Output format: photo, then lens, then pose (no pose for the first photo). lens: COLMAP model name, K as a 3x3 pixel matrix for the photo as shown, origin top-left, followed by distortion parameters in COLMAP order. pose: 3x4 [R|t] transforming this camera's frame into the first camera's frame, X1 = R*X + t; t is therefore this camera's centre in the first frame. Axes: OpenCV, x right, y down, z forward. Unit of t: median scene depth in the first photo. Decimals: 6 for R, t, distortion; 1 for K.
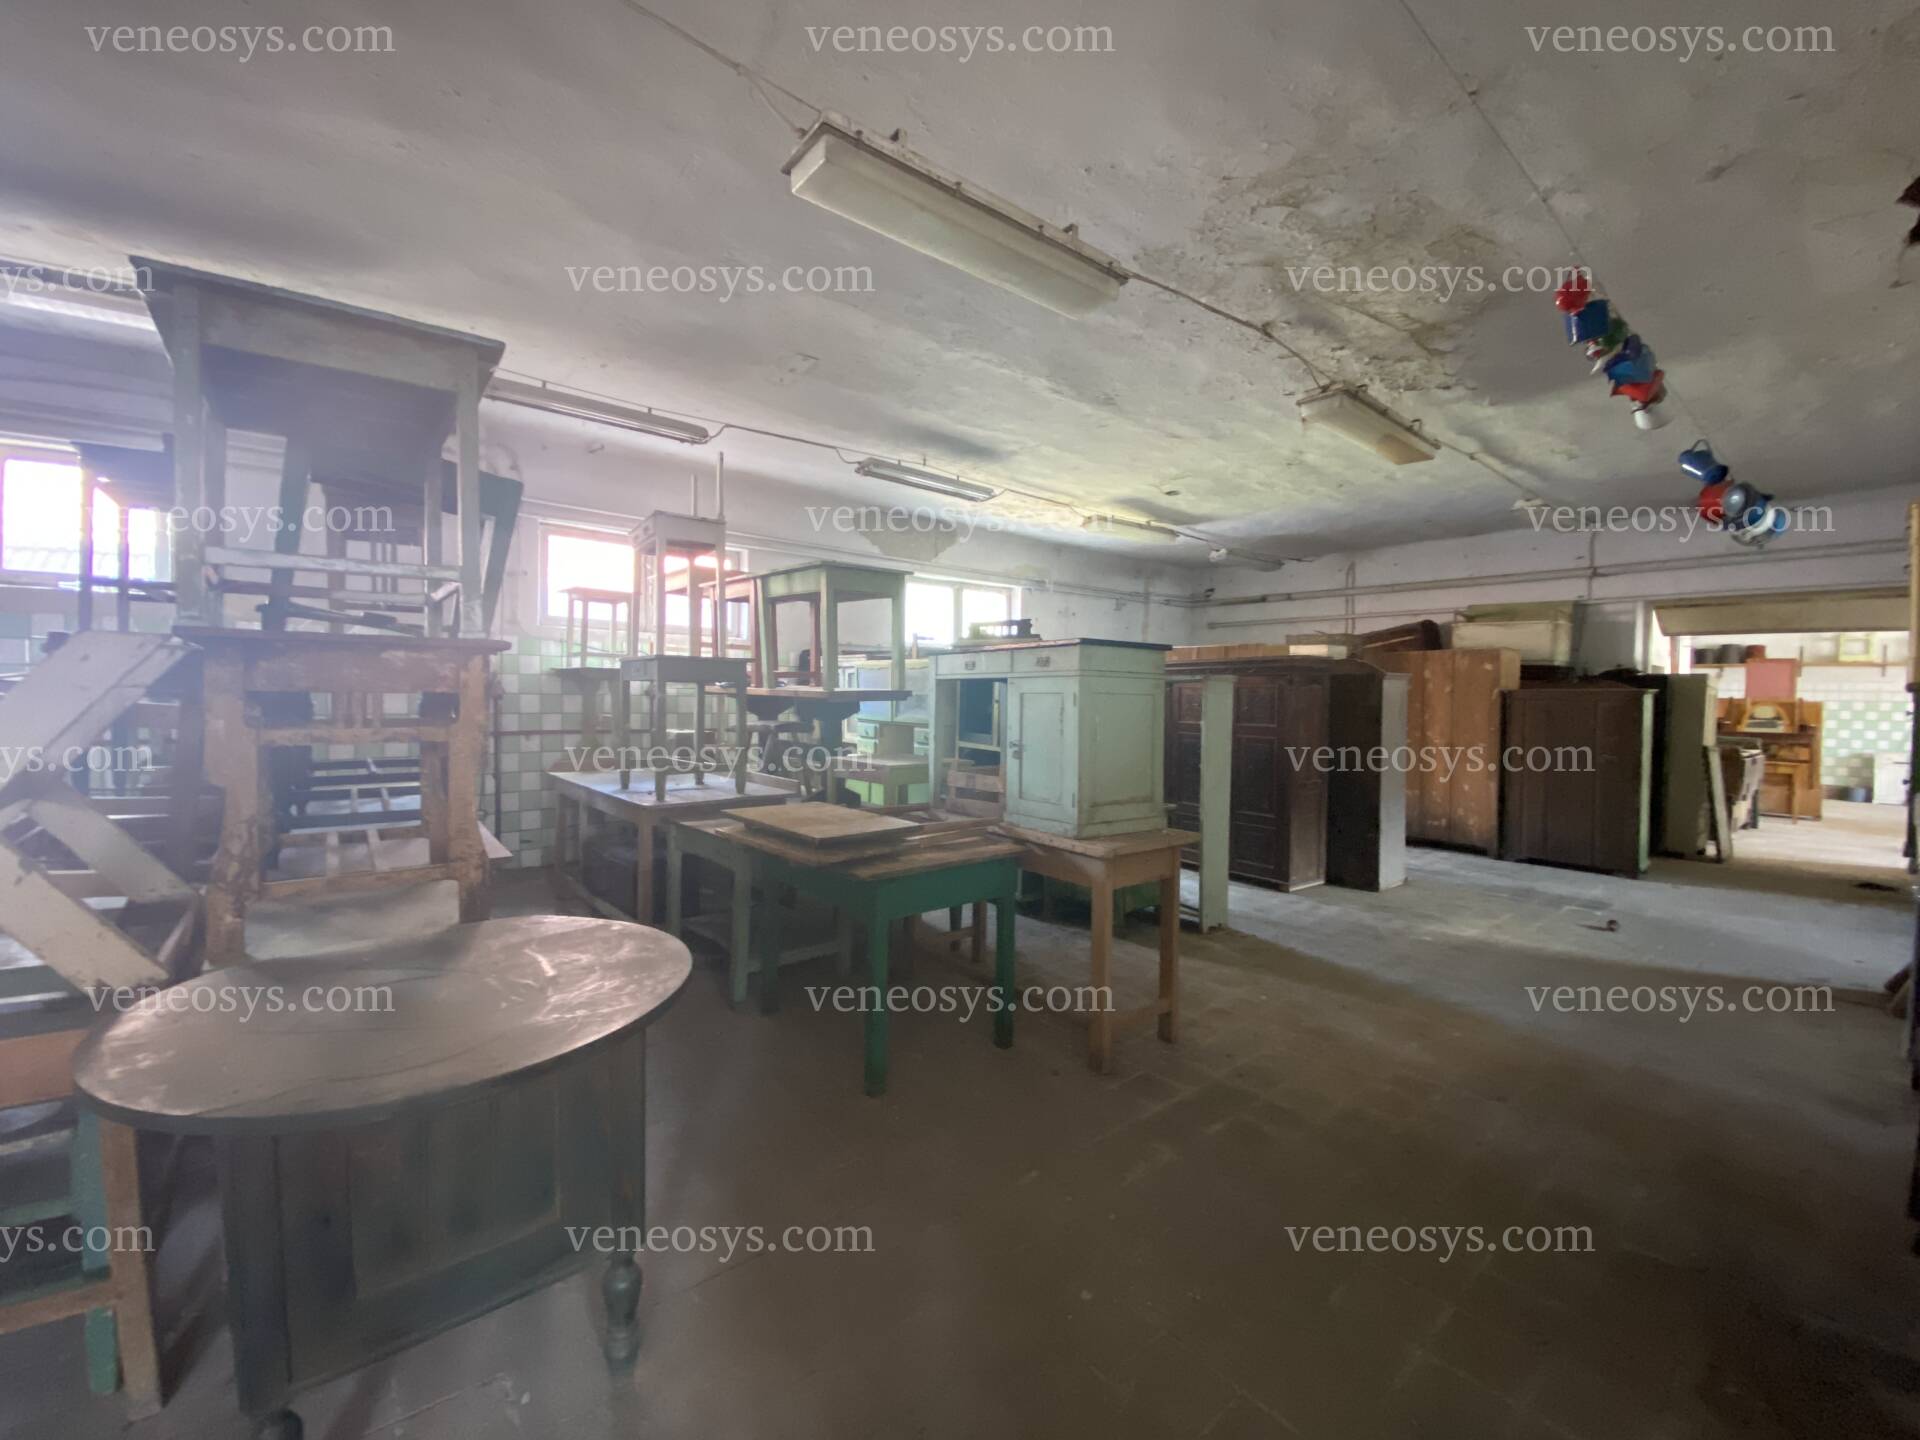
lens RADIAL K [[763.4, 0, 949.1], [0, 763.4, 721.2], [0, 0, 1]] dist [0.052388, -0.041474]
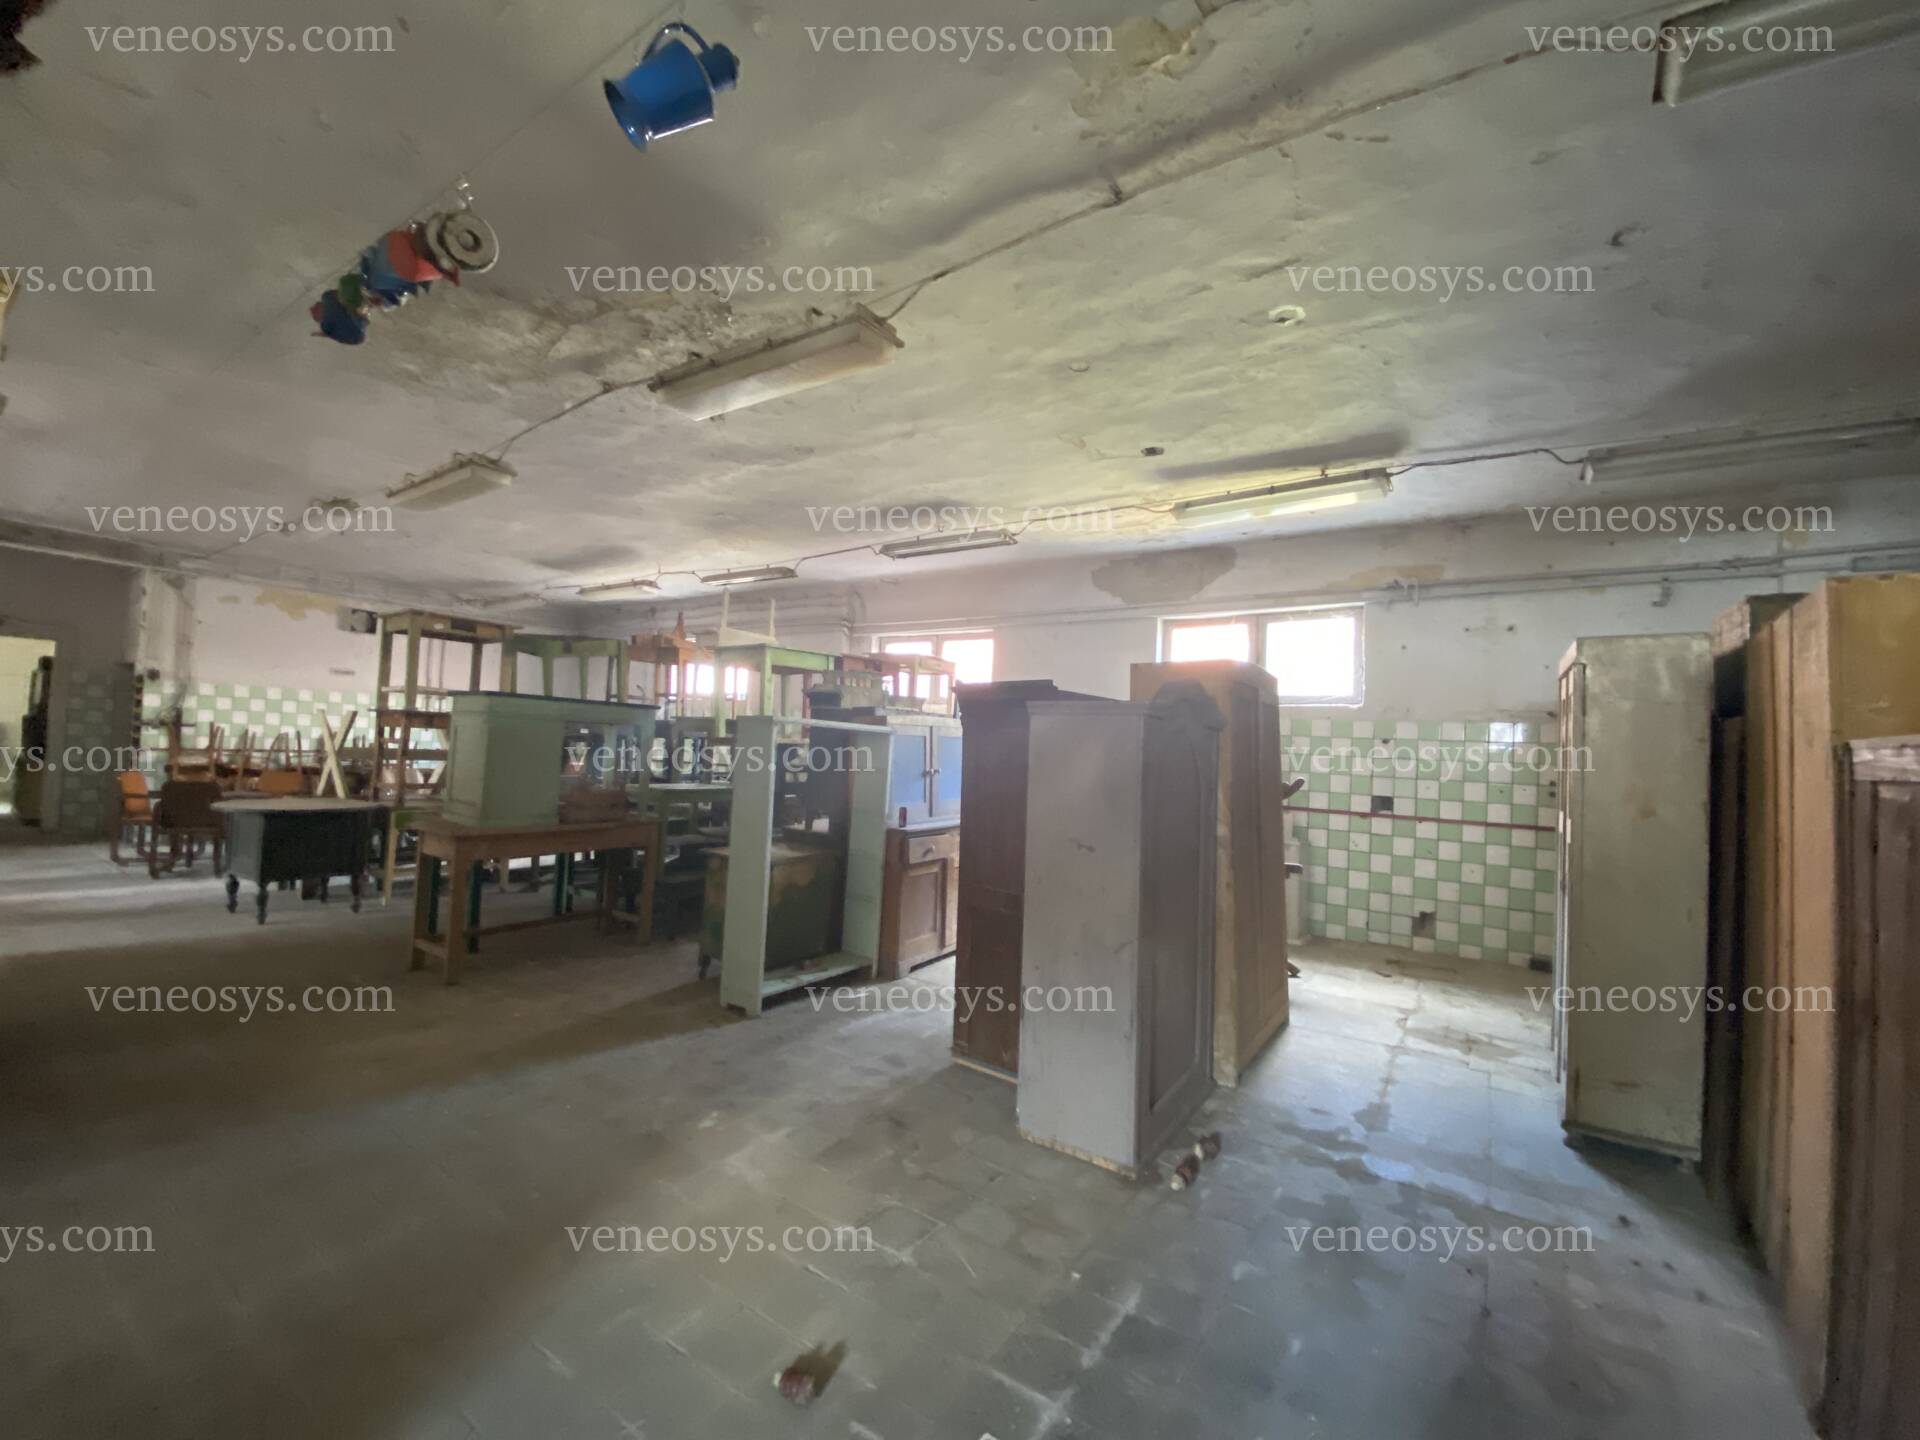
lens RADIAL K [[763.4, 0, 949.1], [0, 763.4, 721.2], [0, 0, 1]] dist [0.052388, -0.041474]
pose [[0.283801, -0.035457, -0.958227, 0.970381], [-0.077756, 0.995174, -0.059853, -0.013514], [0.955725, 0.091494, 0.279675, 0.747178]]
